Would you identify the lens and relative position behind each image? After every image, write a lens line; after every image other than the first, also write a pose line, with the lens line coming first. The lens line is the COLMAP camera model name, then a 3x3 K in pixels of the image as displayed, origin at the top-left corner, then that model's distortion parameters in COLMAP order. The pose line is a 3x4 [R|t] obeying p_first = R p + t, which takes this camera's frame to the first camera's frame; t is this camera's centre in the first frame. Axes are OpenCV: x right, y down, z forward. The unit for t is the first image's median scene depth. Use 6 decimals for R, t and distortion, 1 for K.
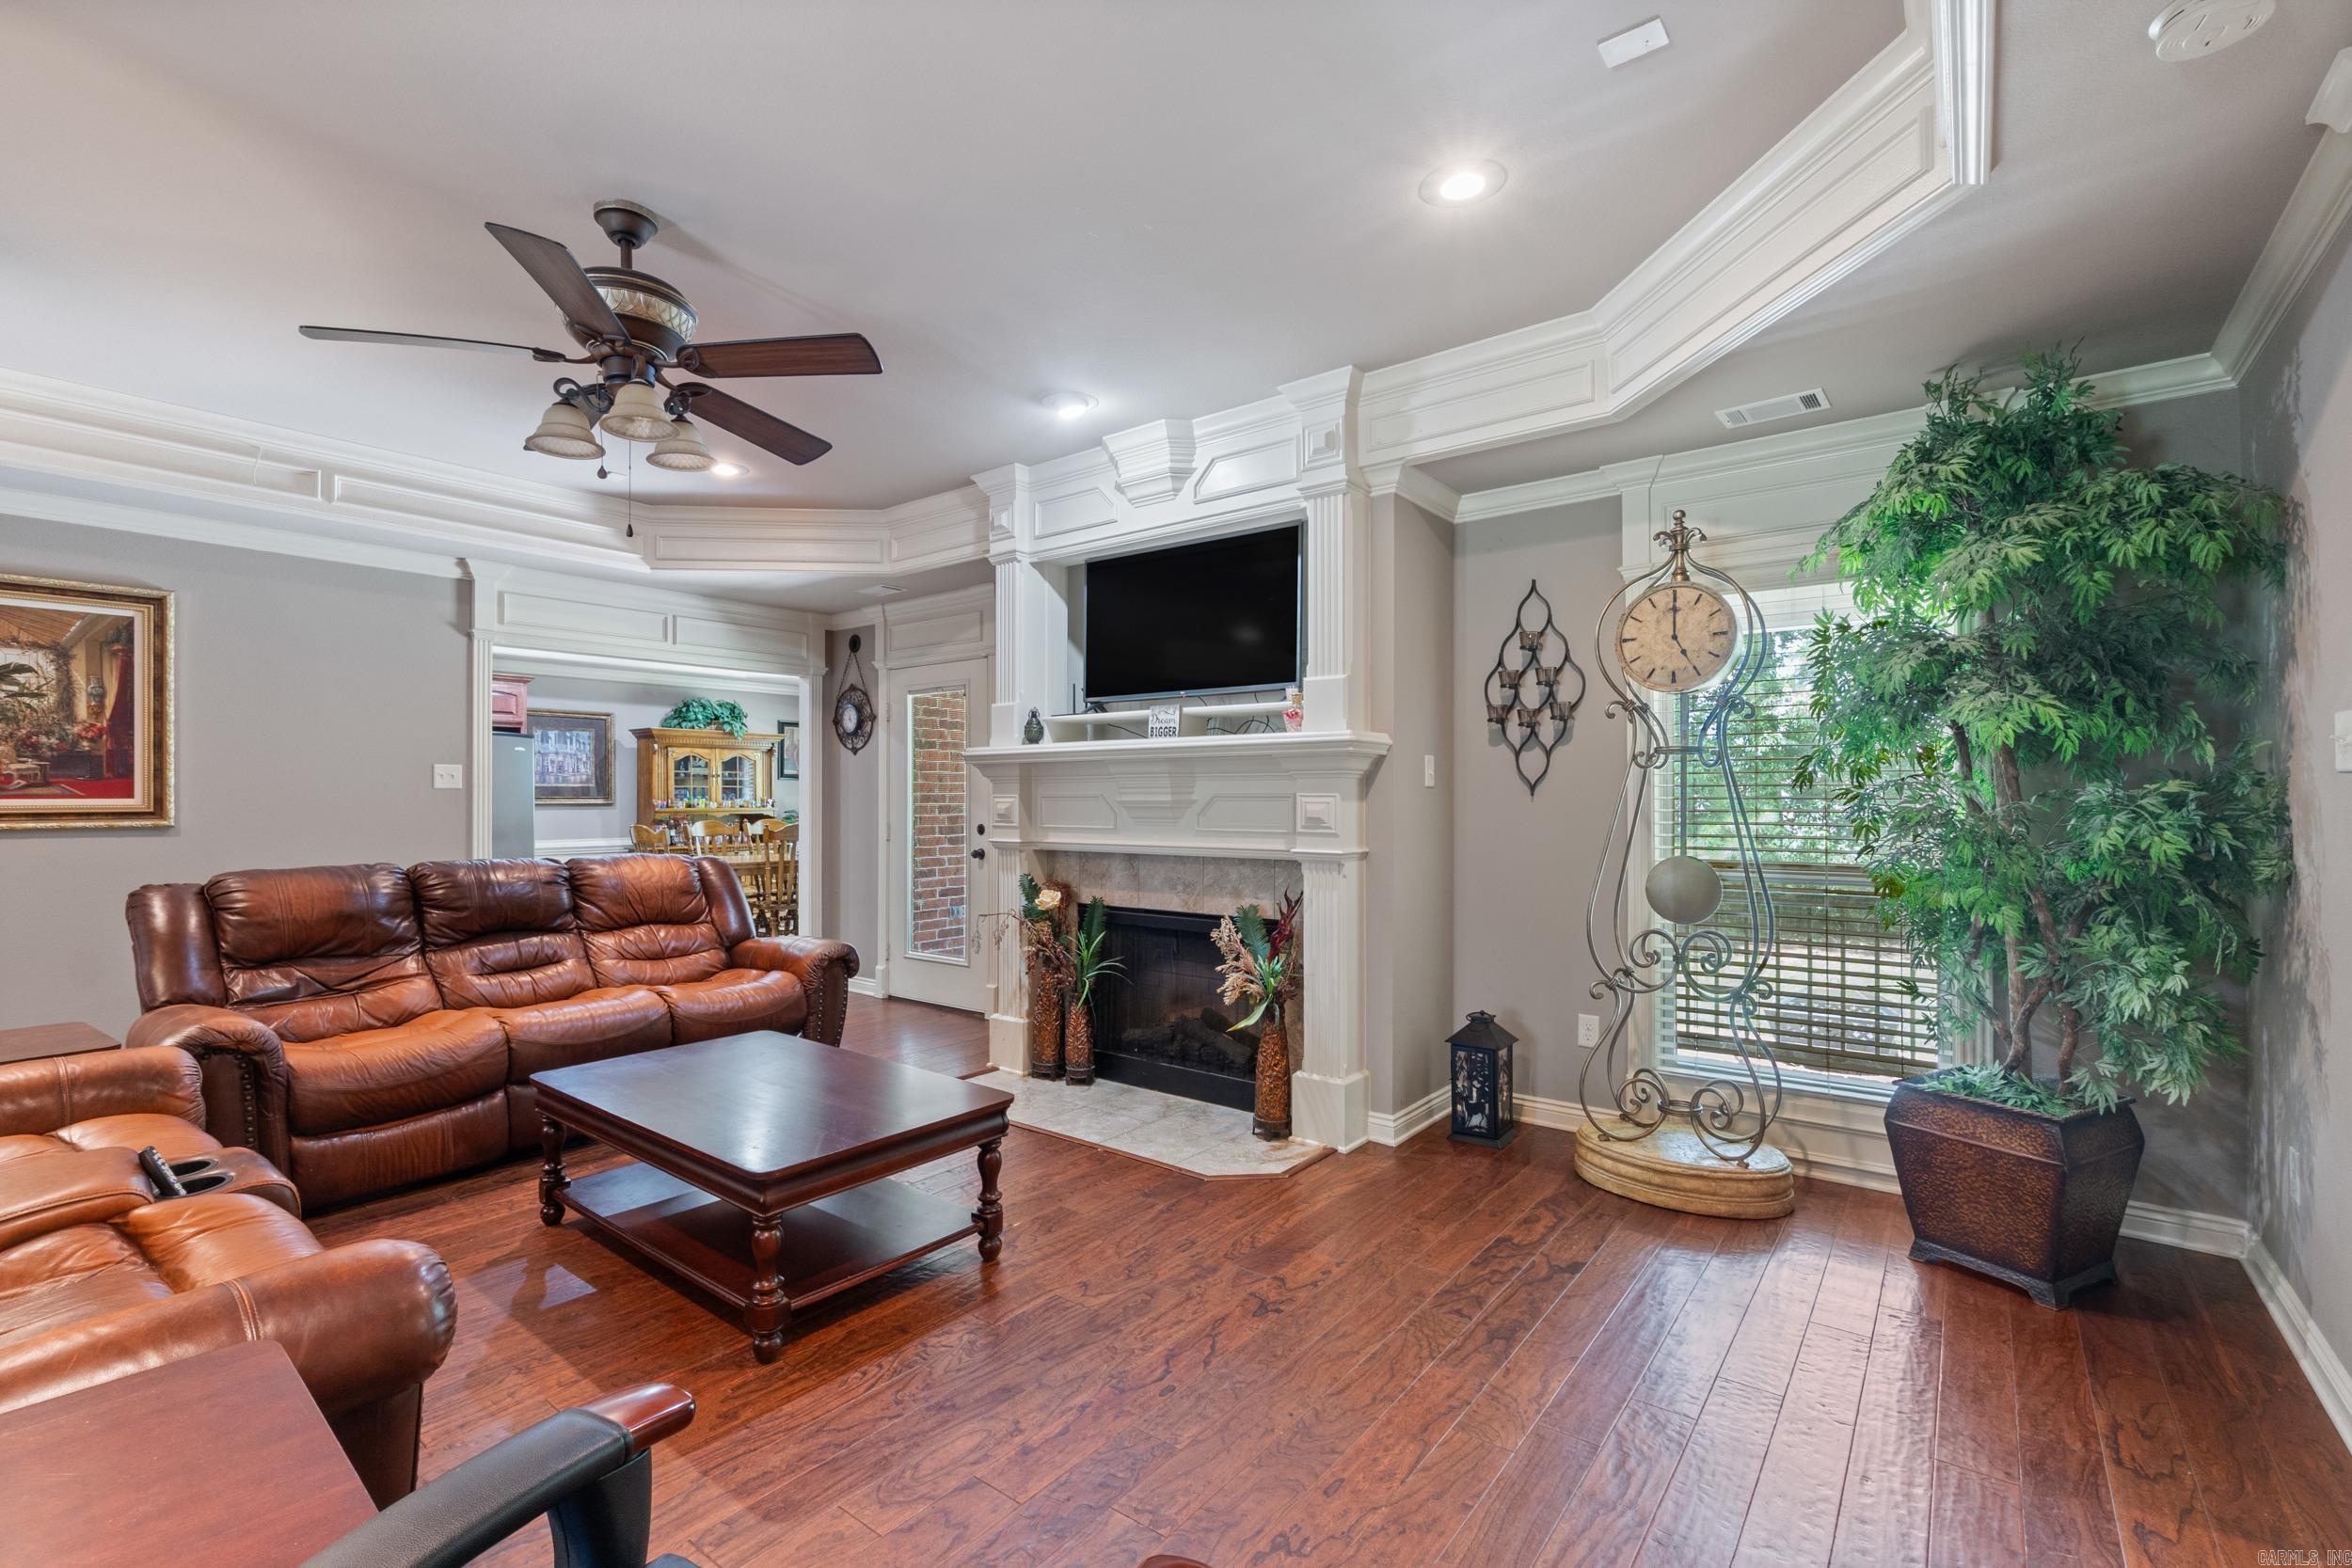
lens RADIAL K [[1024.4, 0, 1158.2], [0, 1024.4, 788.5], [0, 0, 1]] dist [-0.007976, 0.000470]
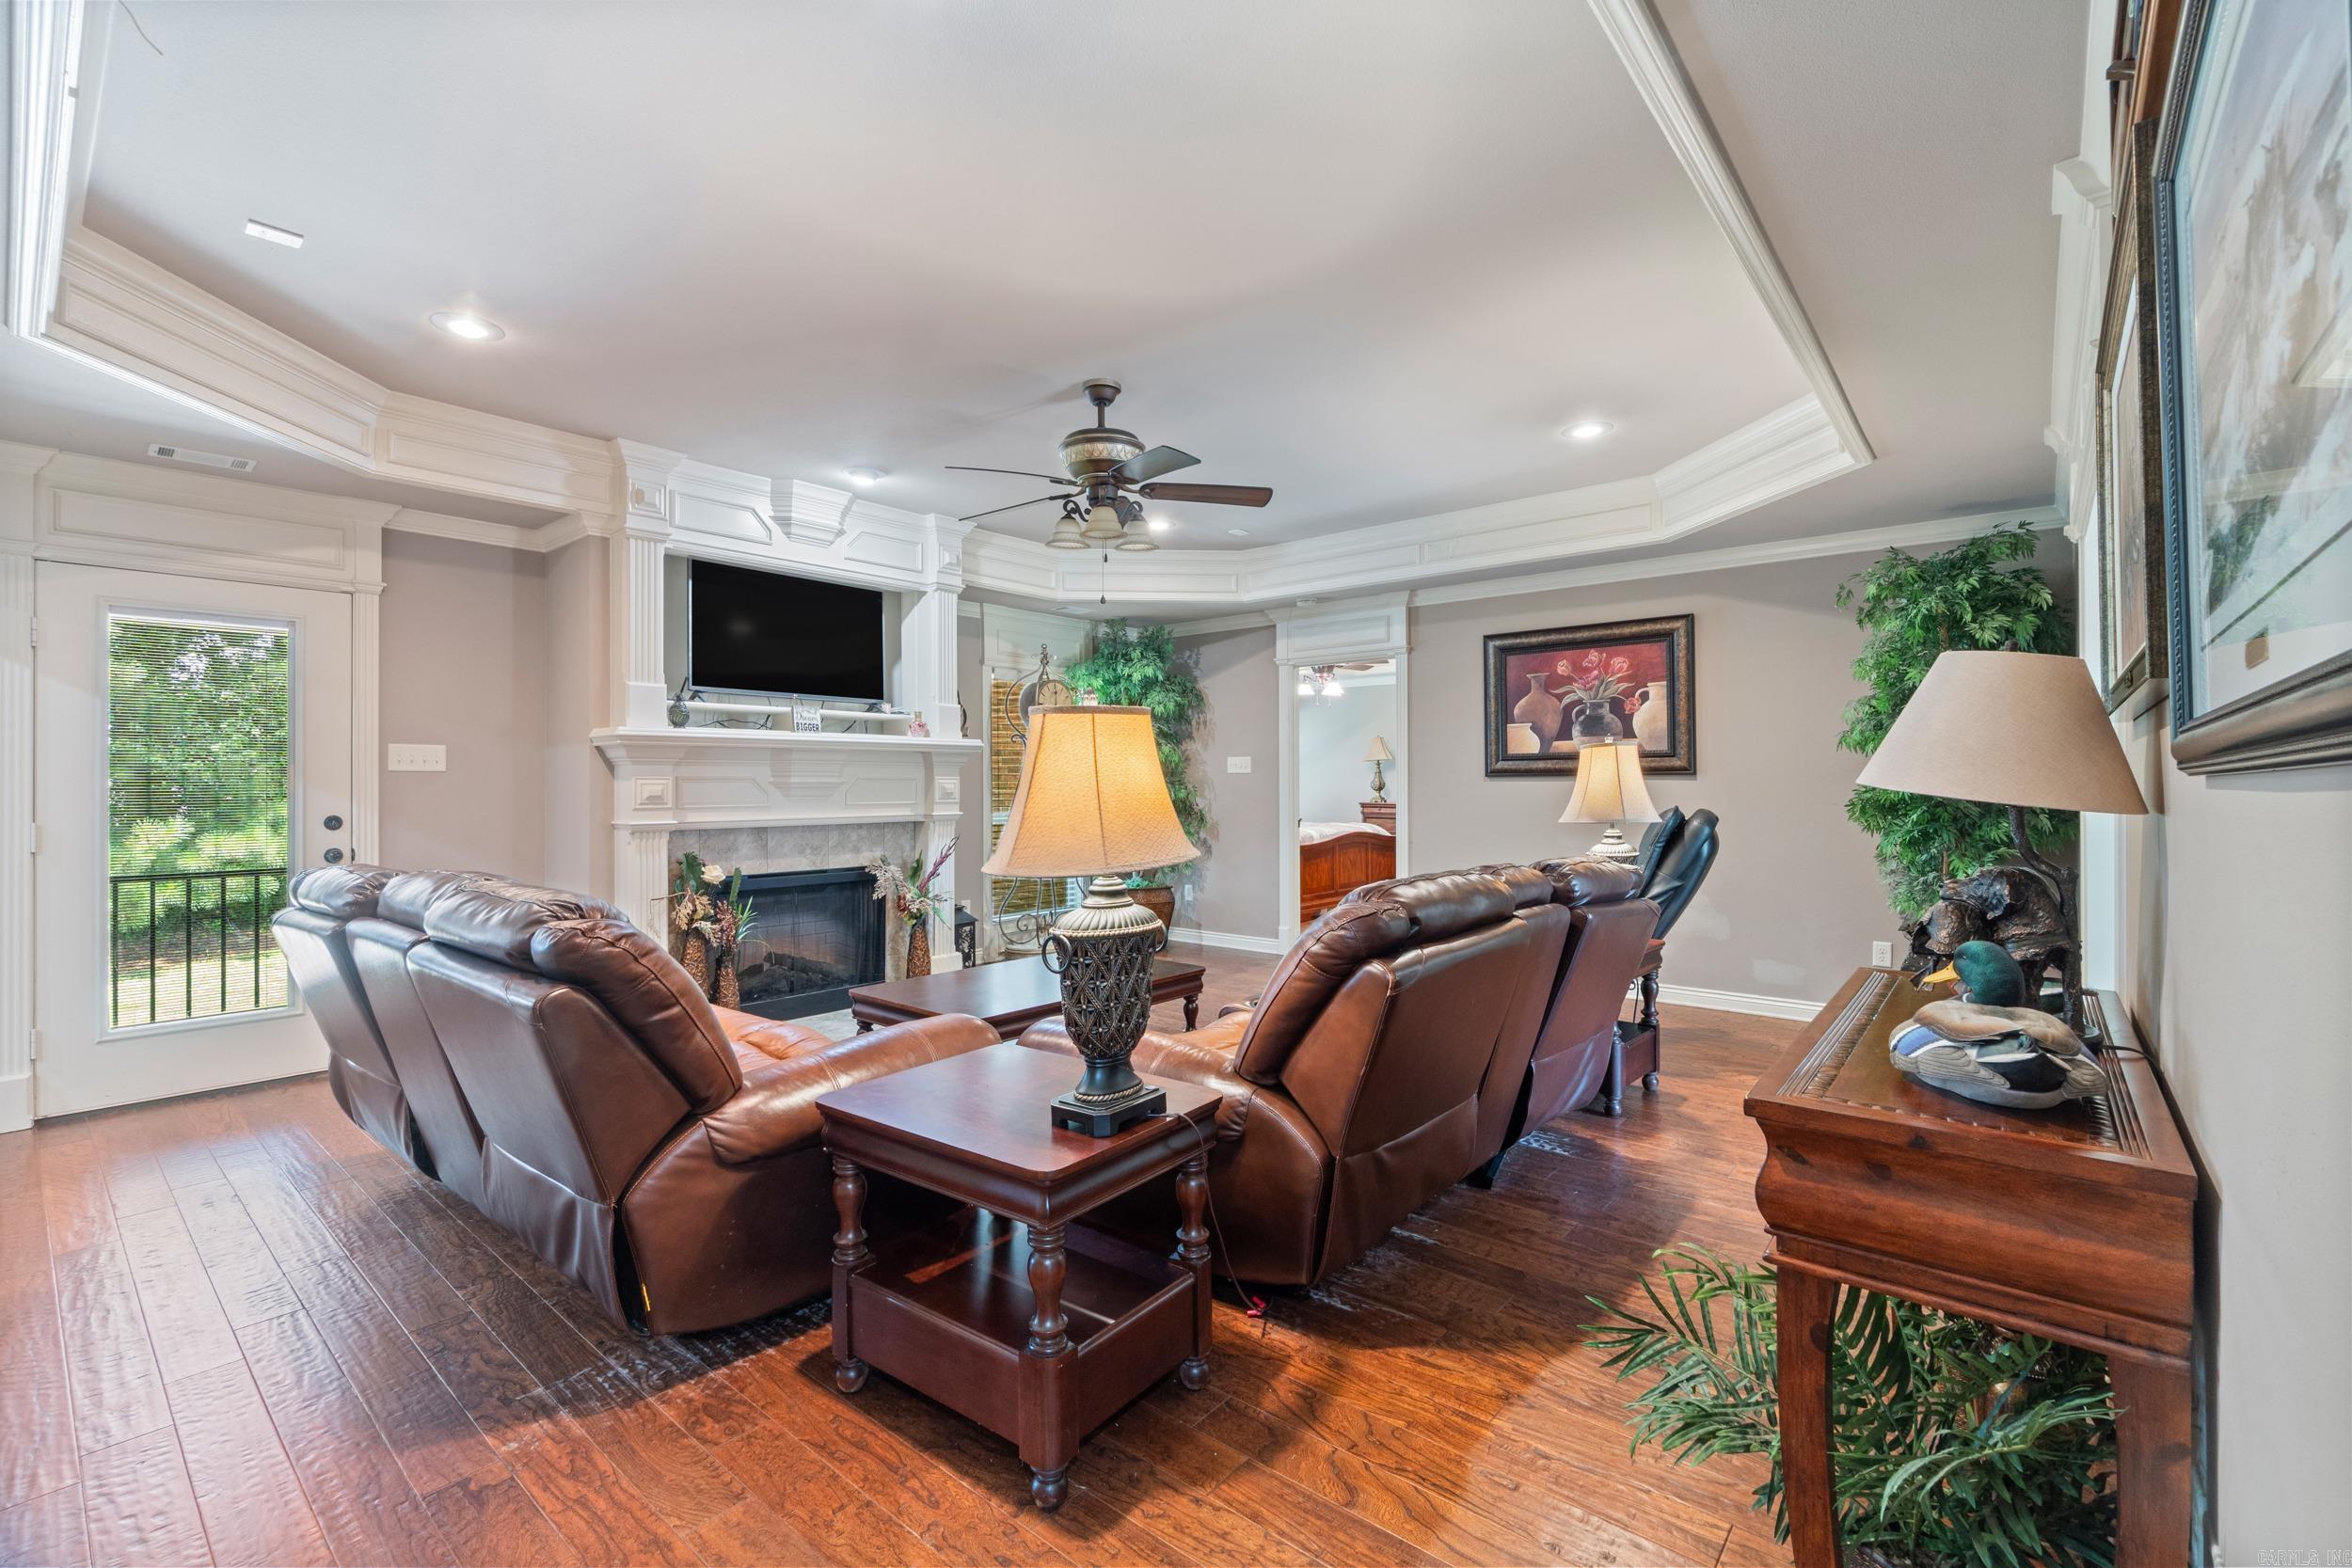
lens RADIAL K [[1024.4, 0, 1165.4], [0, 1024.4, 782.8], [0, 0, 1]] dist [-0.007976, 0.000470]
pose [[0.046694, 0.001308, 0.998908, -1.247574], [-0.007335, 0.999973, -0.000966, 0.010554], [-0.998882, -0.007282, 0.046703, 0.513780]]
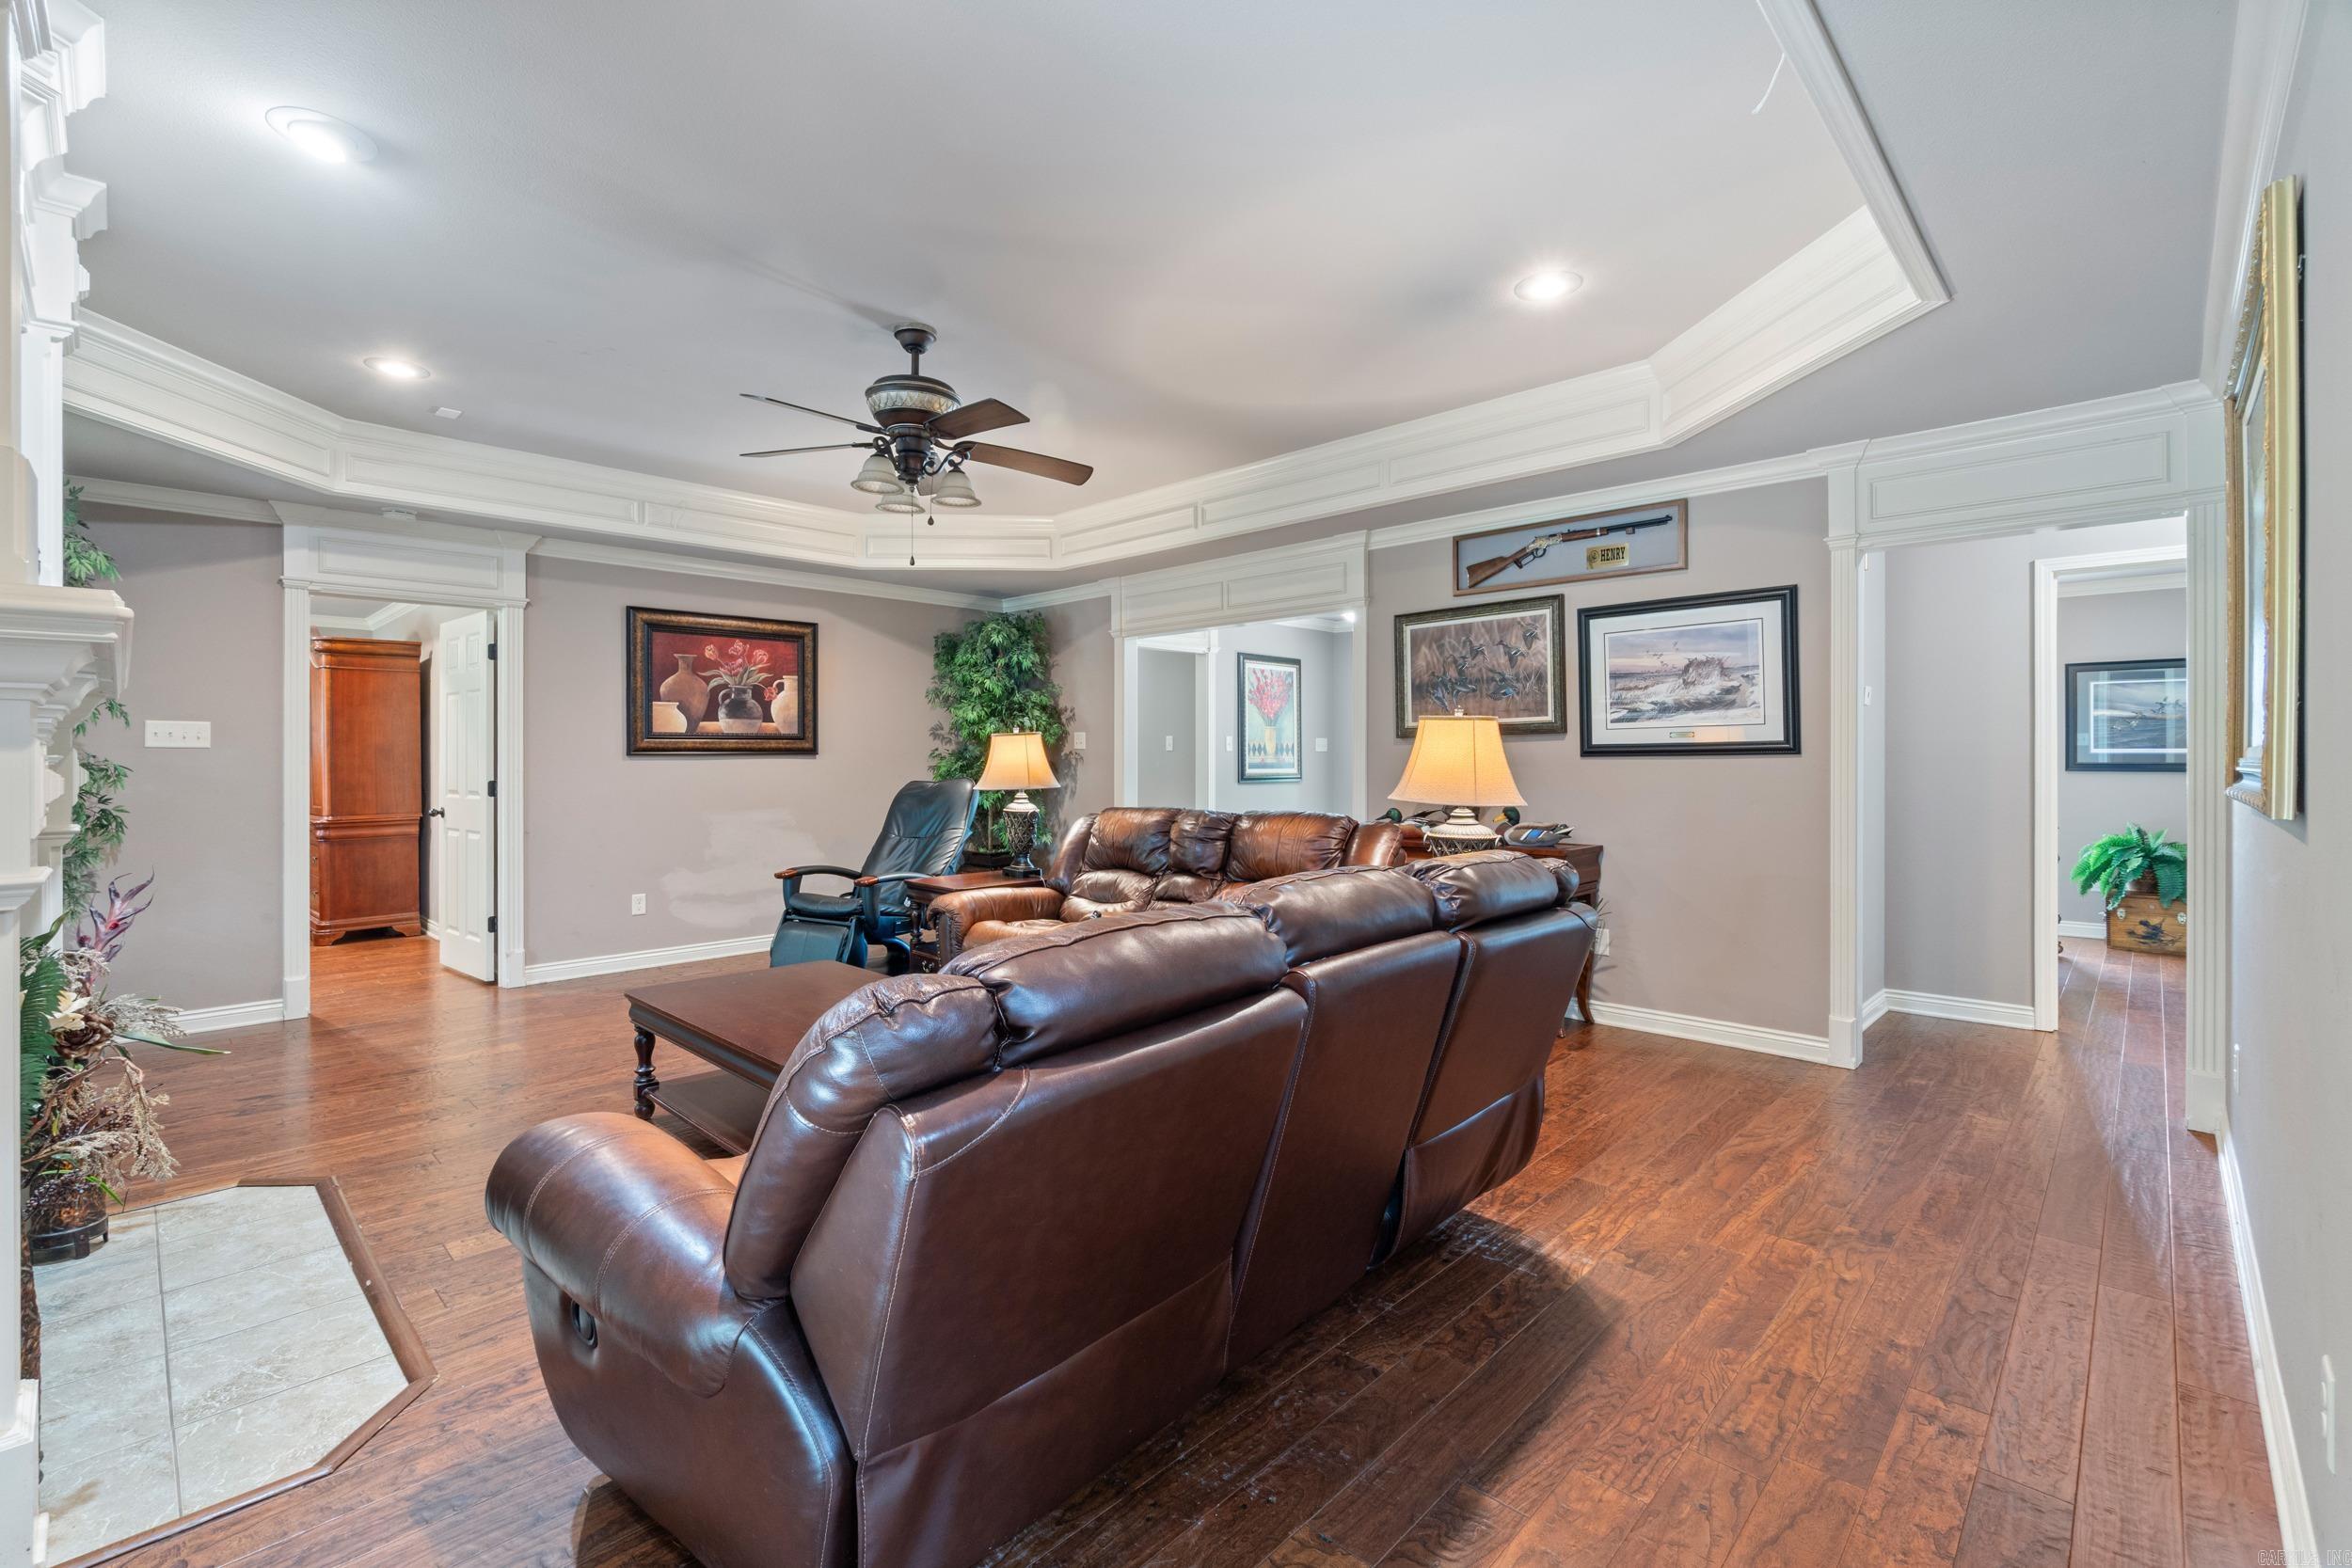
lens RADIAL K [[1024.4, 0, 1172.0], [0, 1024.4, 764.5], [0, 0, 1]] dist [-0.007976, 0.000470]
pose [[-0.994723, 0.005876, 0.102425, -0.623273], [0.005074, 0.999954, -0.008084, 0.025116], [-0.102468, -0.007521, -0.994708, 1.449423]]
